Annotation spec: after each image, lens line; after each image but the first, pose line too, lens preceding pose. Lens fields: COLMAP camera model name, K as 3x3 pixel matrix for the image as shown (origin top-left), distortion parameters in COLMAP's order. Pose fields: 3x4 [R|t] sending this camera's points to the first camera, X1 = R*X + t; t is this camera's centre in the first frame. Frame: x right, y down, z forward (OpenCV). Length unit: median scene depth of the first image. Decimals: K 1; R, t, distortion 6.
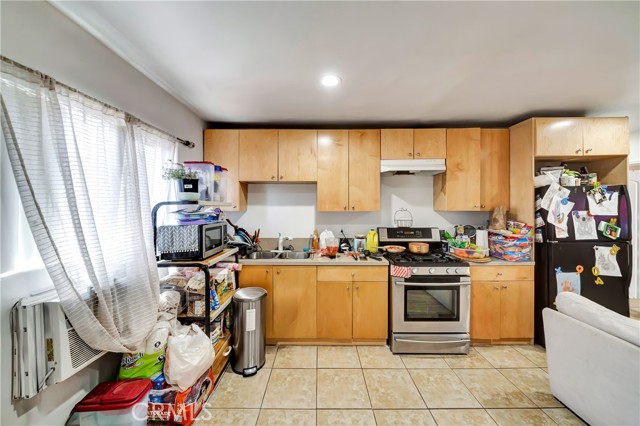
lens RADIAL K [[225.6, 0, 330.0], [0, 225.6, 209.5], [0, 0, 1]] dist [-0.000232, 0.000020]
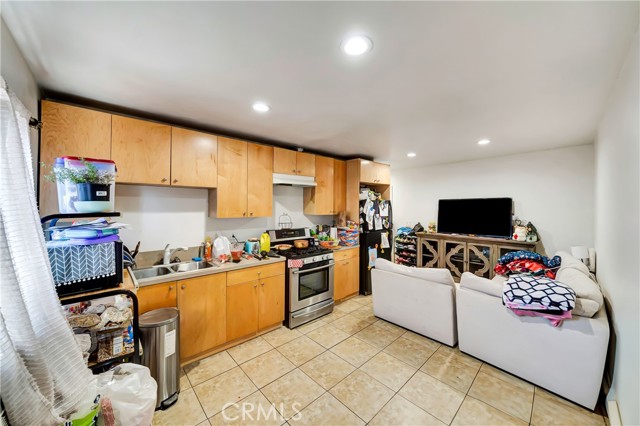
lens RADIAL K [[225.6, 0, 330.0], [0, 225.6, 209.5], [0, 0, 1]] dist [-0.000232, 0.000020]
pose [[0.729728, -0.002023, 0.683735, -0.393417], [0.001841, 0.999998, 0.000993, -0.031686], [-0.683736, 0.000534, 0.729730, -0.068630]]
